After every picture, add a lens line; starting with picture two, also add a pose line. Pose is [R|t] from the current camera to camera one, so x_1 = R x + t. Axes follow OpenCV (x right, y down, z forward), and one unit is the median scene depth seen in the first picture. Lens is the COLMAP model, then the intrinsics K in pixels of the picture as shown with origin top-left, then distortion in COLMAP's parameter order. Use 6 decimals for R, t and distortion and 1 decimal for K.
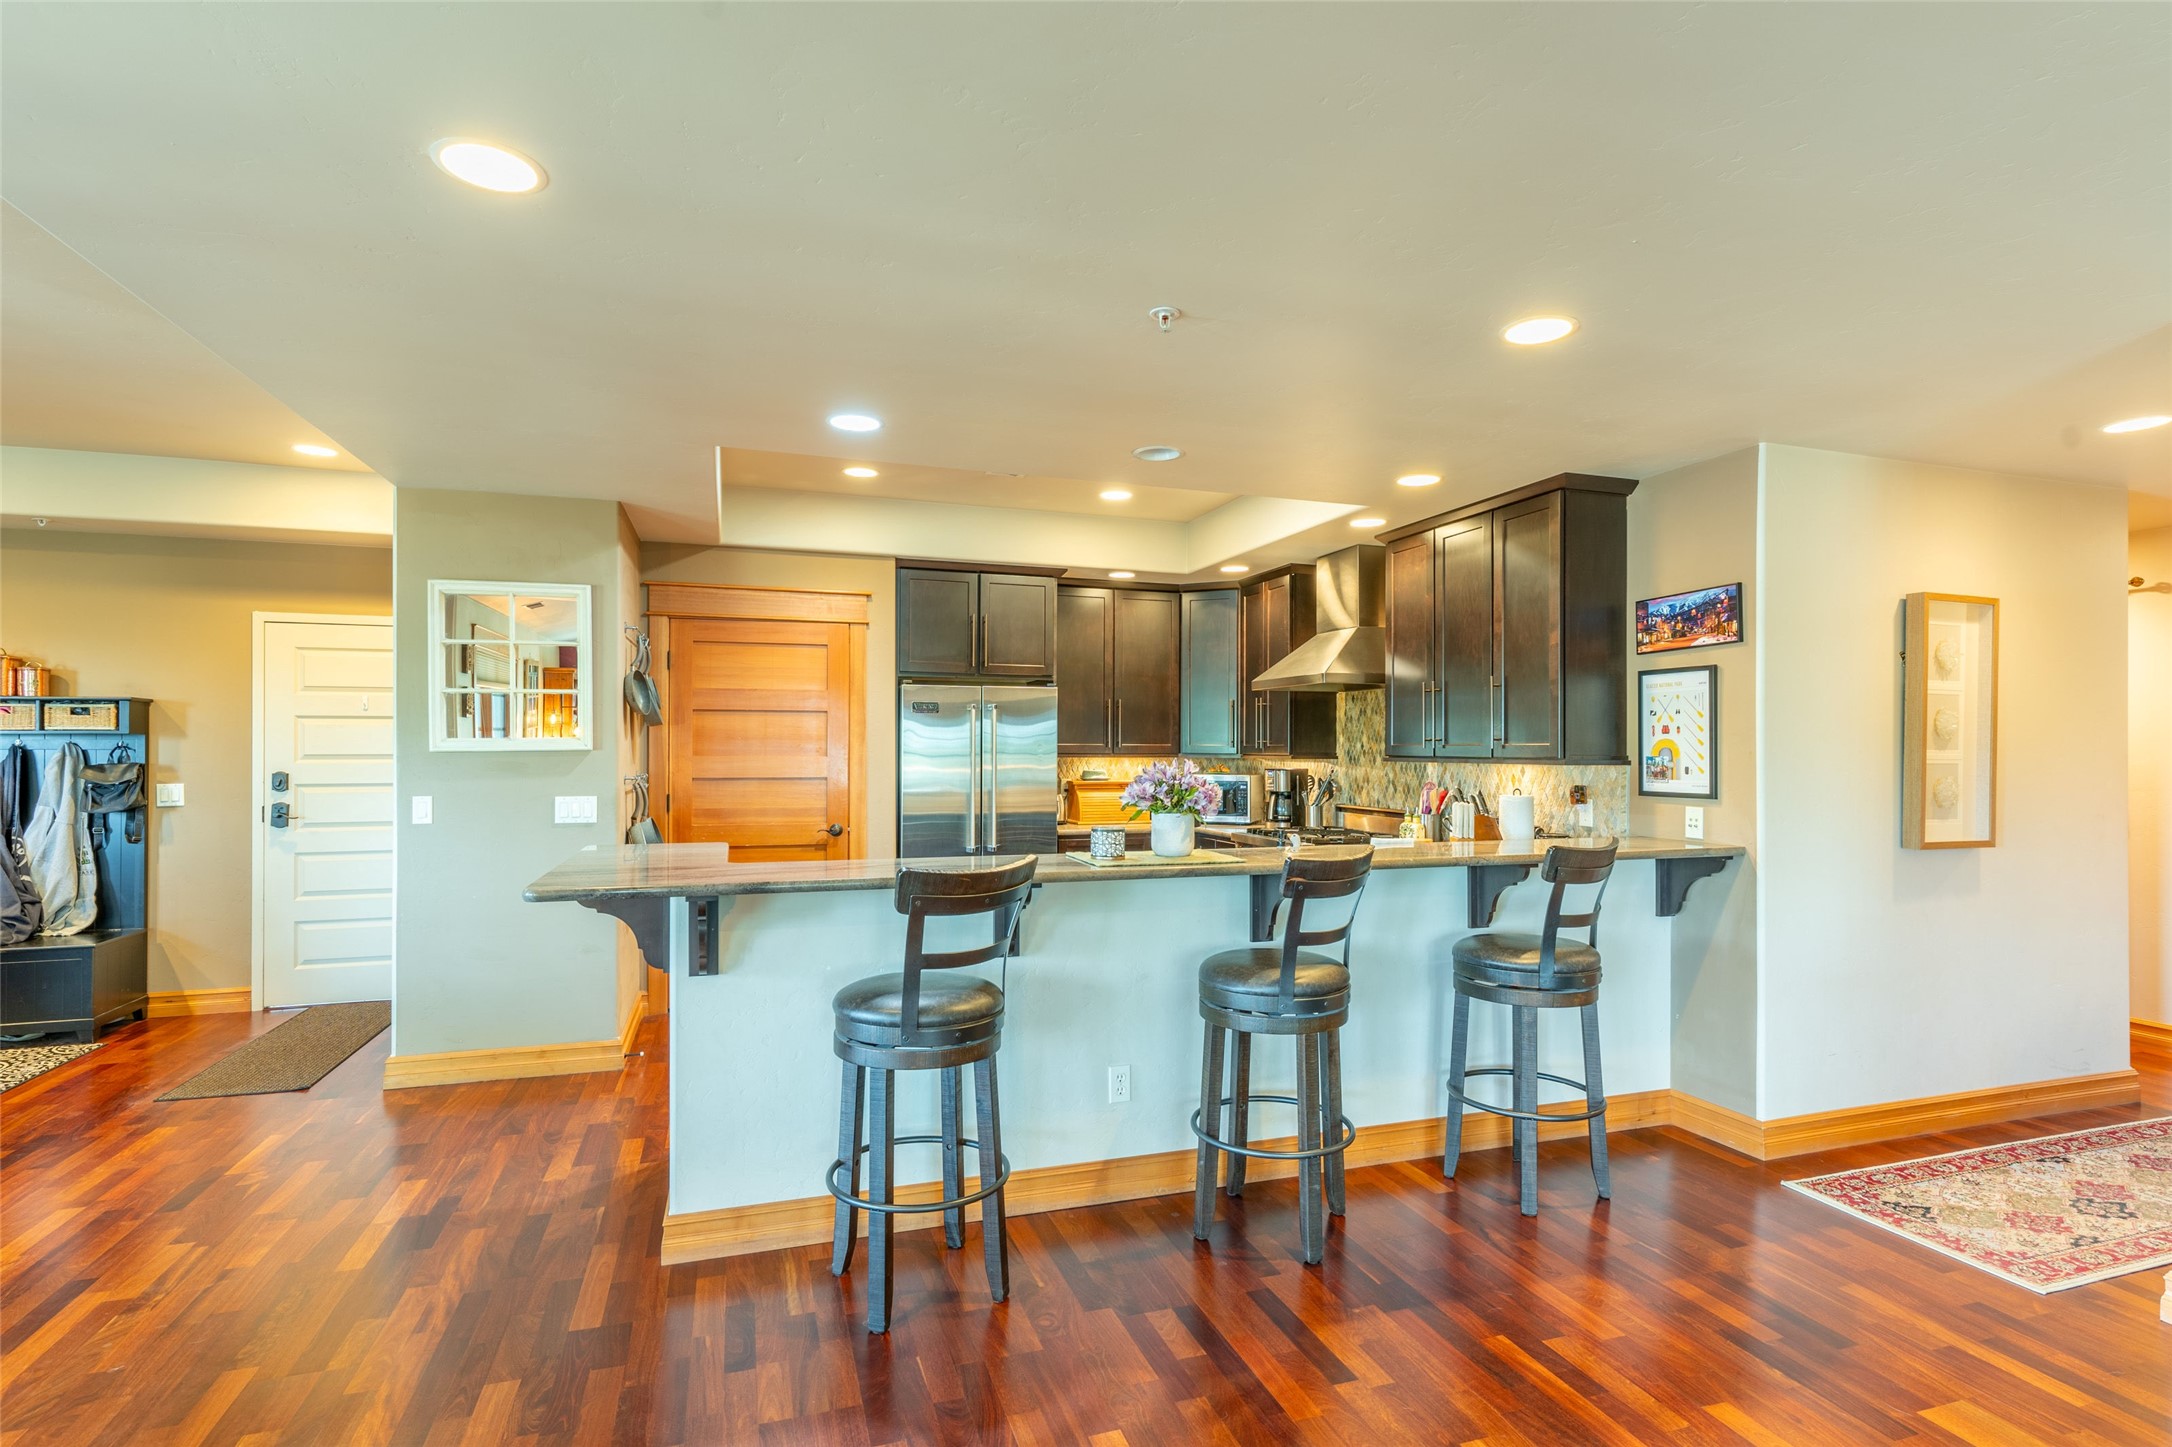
lens RADIAL K [[1070.7, 0, 1136.5], [0, 1070.7, 742.0], [0, 0, 1]] dist [-0.000999, -0.001648]
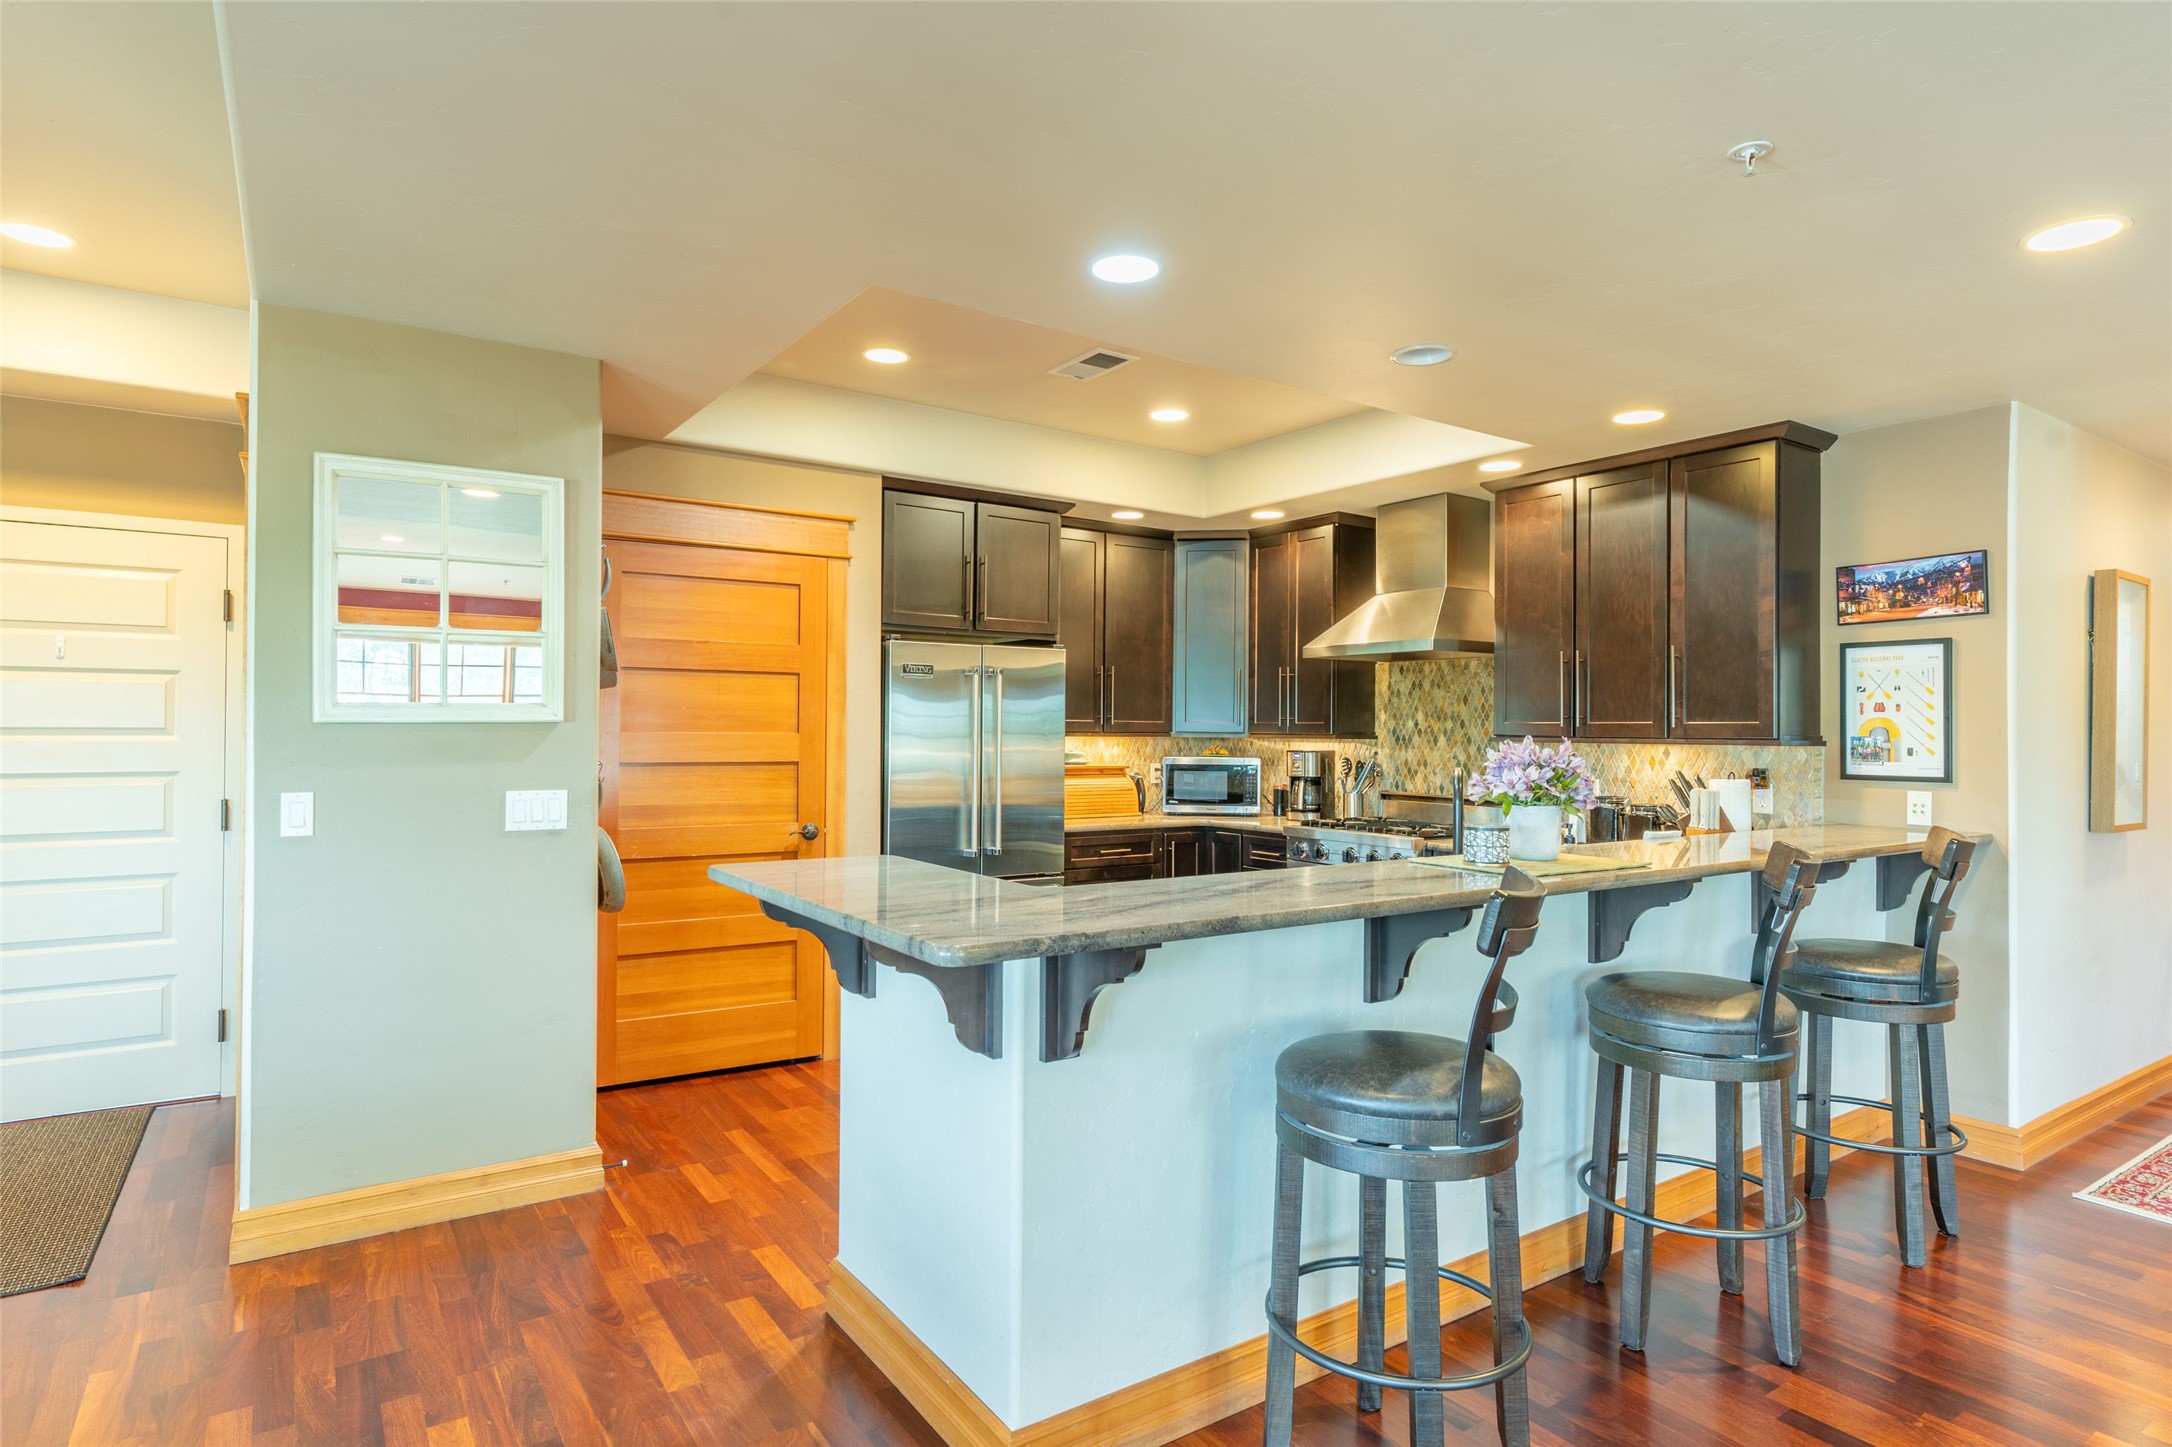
lens RADIAL K [[1173.7, 0, 1120.6], [0, 1173.7, 718.1], [0, 0, 1]] dist [0.002637, 0.000383]
pose [[0.962046, 0.007654, 0.272779, -0.383823], [-0.006764, 0.999968, -0.004202, 0.005796], [-0.272802, 0.002197, 0.962068, 0.193675]]
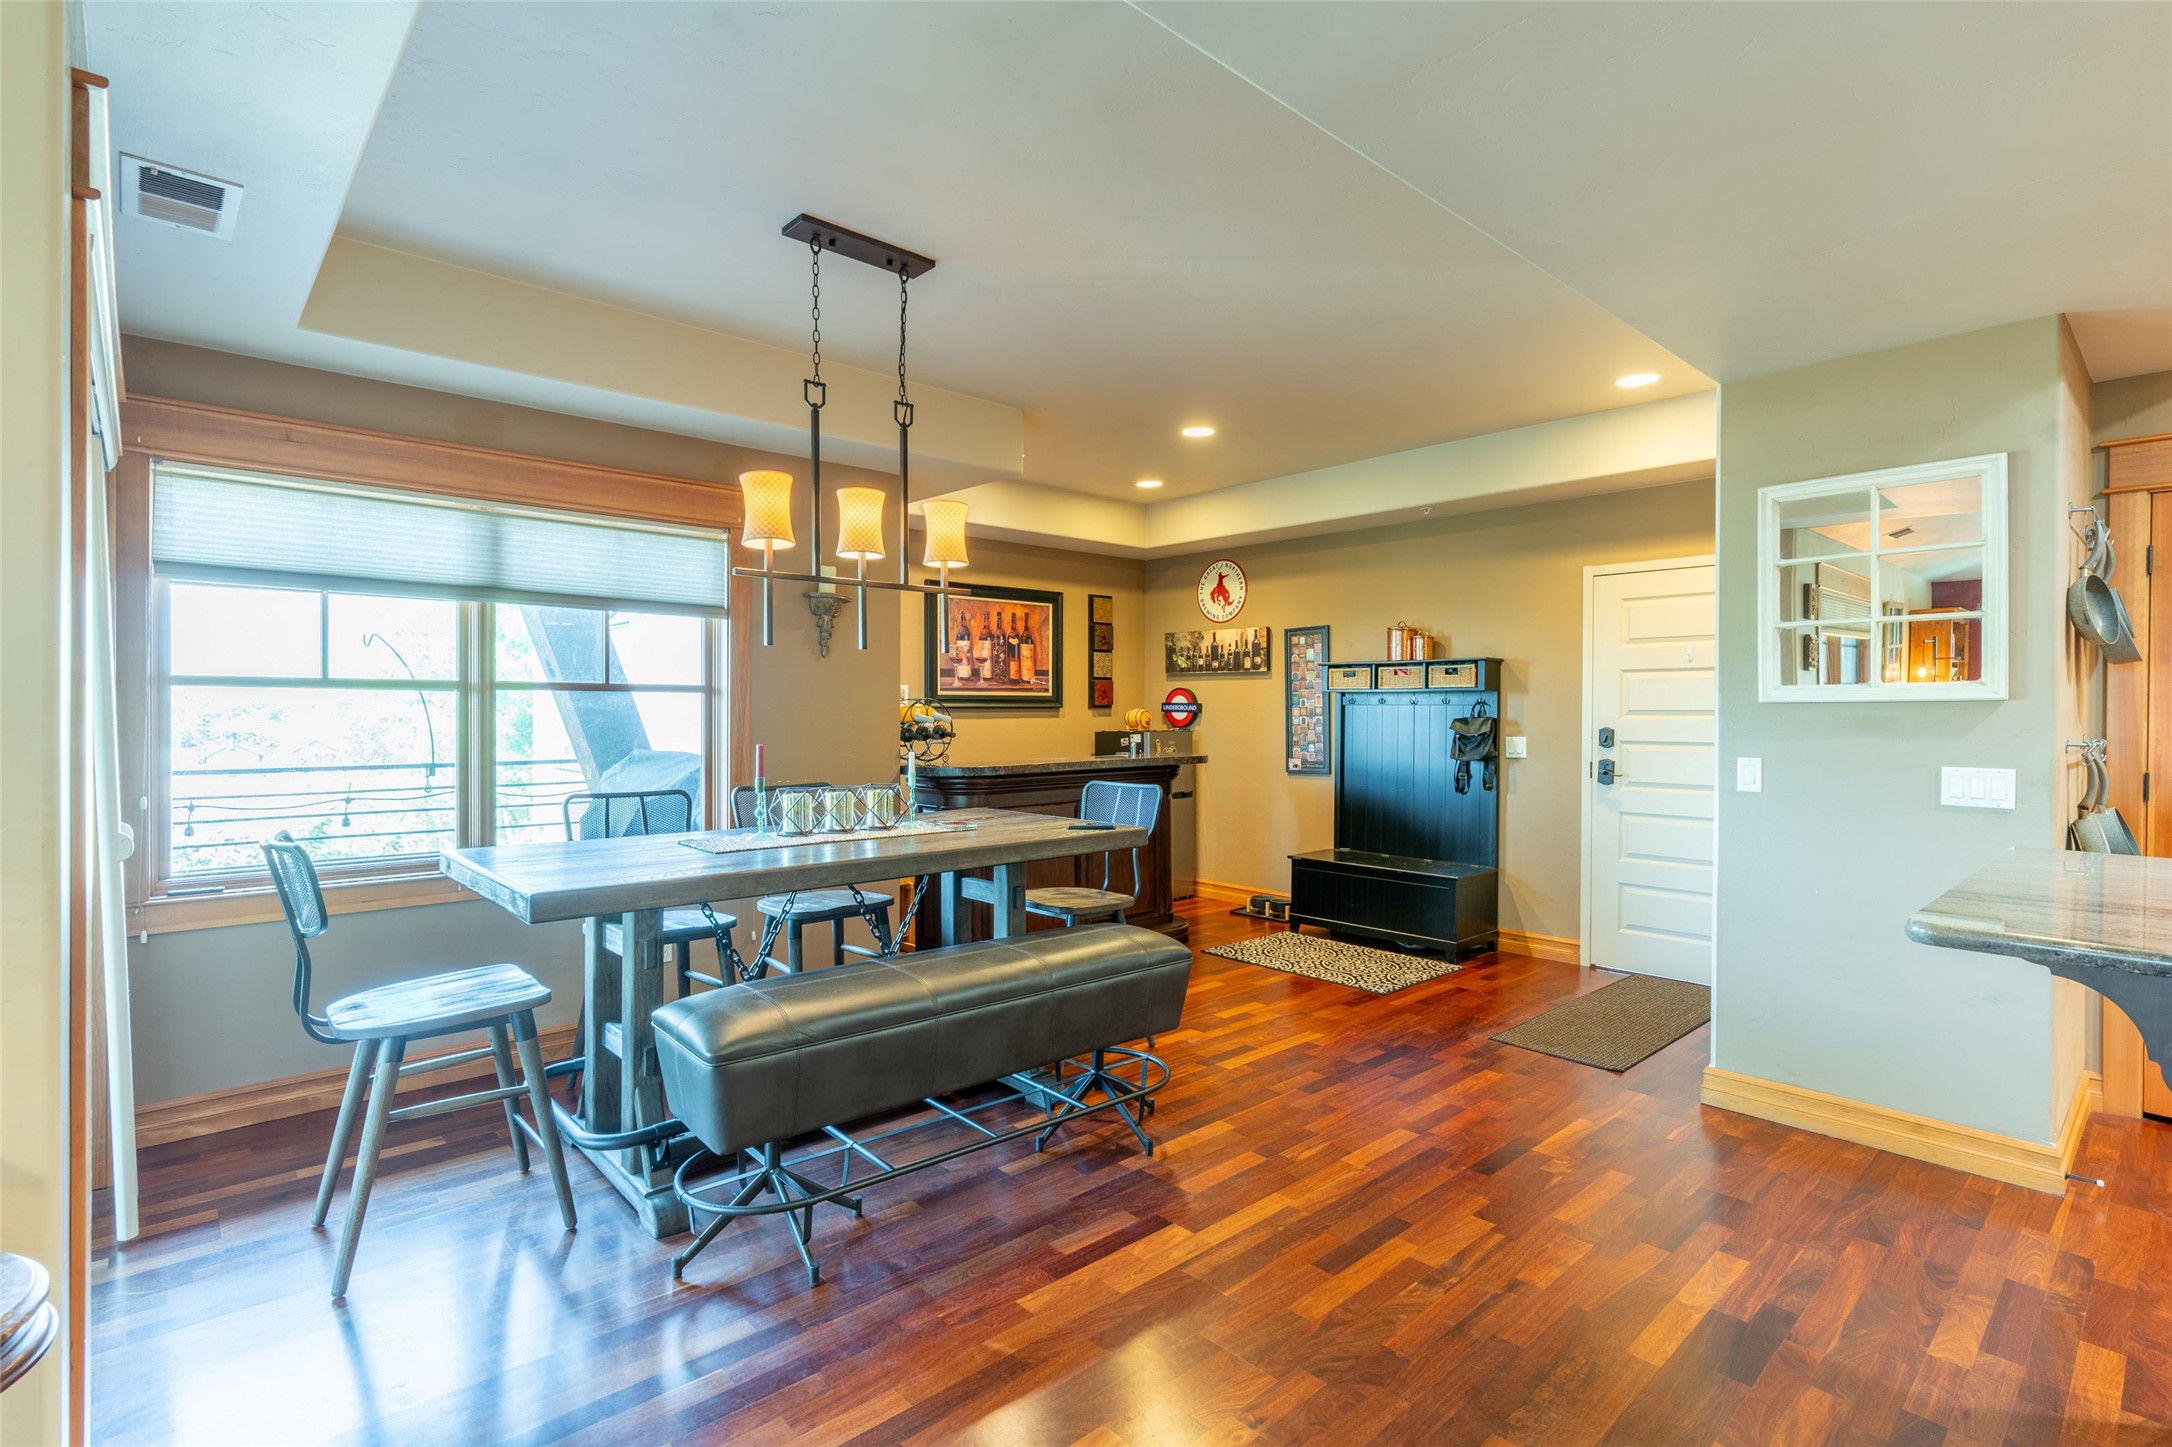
lens RADIAL K [[1052.2, 0, 1031.3], [0, 1052.2, 715.9], [0, 0, 1]] dist [0.003510, 0.000903]
pose [[0.366823, 0.006891, -0.930265, -0.123320], [0.000243, 0.999972, 0.007503, 0.012652], [0.930291, -0.002979, 0.366811, 0.199305]]
